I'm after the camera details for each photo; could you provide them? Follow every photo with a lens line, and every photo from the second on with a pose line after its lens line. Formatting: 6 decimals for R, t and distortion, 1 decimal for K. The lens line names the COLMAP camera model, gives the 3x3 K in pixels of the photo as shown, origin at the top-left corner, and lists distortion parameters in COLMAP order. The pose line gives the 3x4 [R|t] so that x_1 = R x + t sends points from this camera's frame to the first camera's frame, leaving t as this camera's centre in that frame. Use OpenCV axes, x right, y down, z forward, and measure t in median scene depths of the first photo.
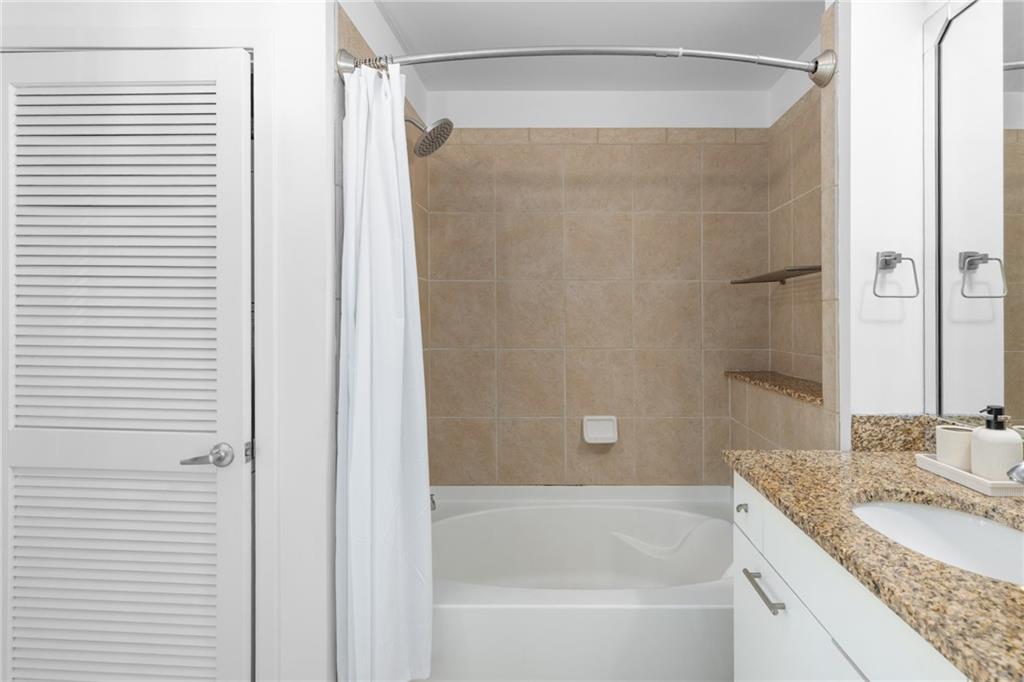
lens RADIAL K [[493.2, 0, 557.5], [0, 493.2, 319.8], [0, 0, 1]] dist [0.000716, 0.000044]
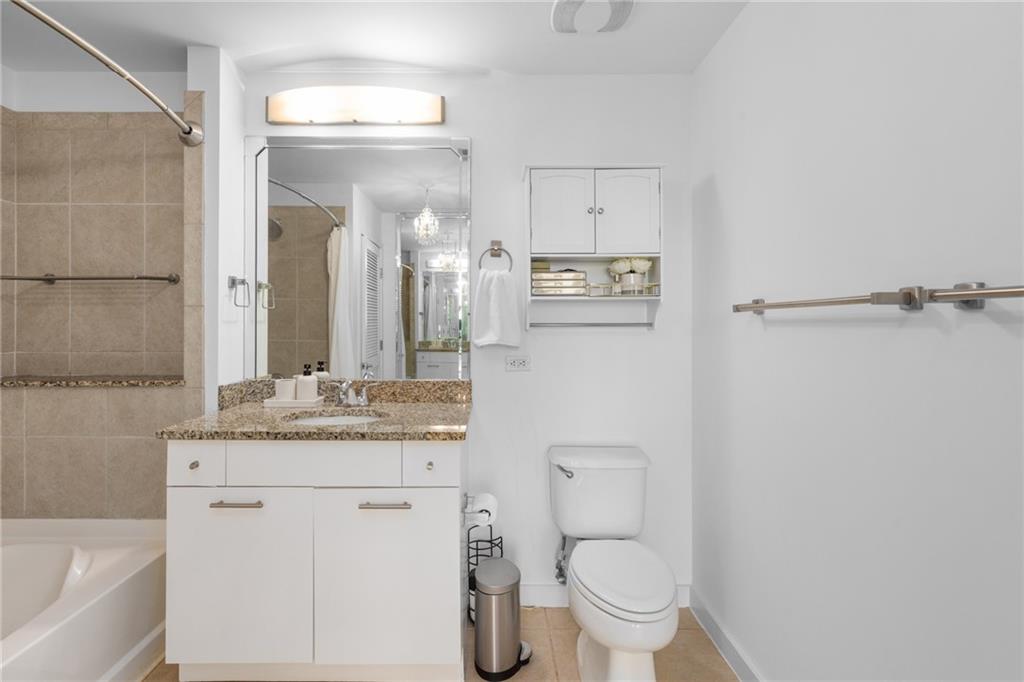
lens RADIAL K [[485.0, 0, 495.6], [0, 485.0, 320.0], [0, 0, 1]] dist [0.005403, -0.000119]
pose [[-0.006556, 0.002941, 0.999974, -0.816951], [-0.003436, 0.999990, -0.002964, -0.001104], [-0.999973, -0.003455, -0.006546, 0.185949]]
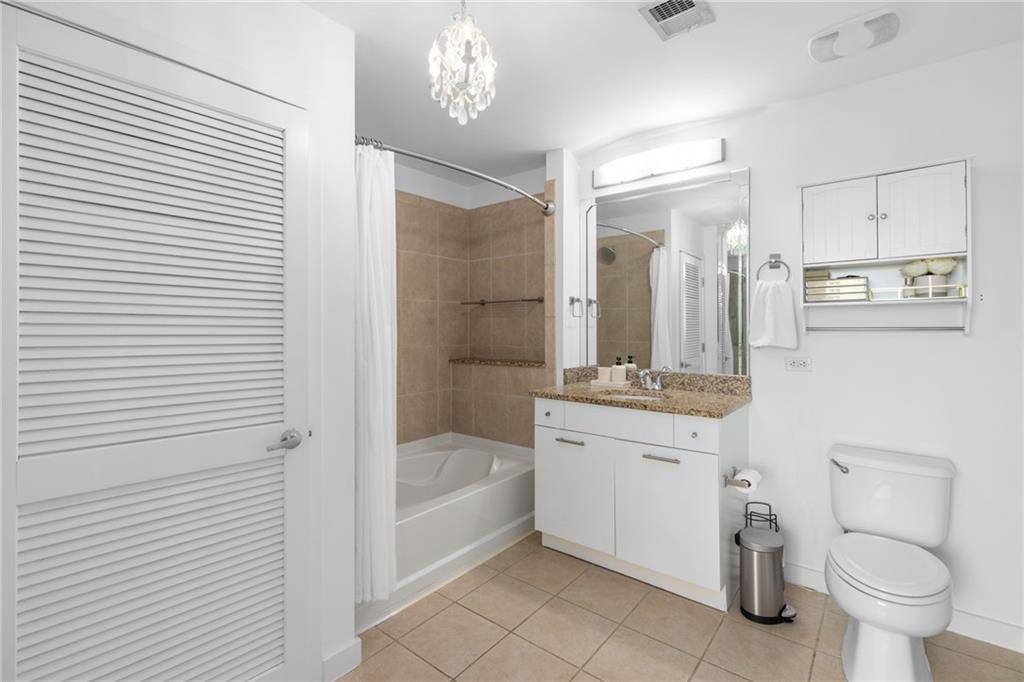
lens RADIAL K [[468.6, 0, 507.7], [0, 468.6, 322.1], [0, 0, 1]] dist [0.000552, -0.000278]
pose [[0.628884, 0.004949, 0.777483, -1.179807], [0.001724, 0.999968, -0.007760, -0.003527], [-0.777497, 0.006220, 0.628856, -0.136617]]
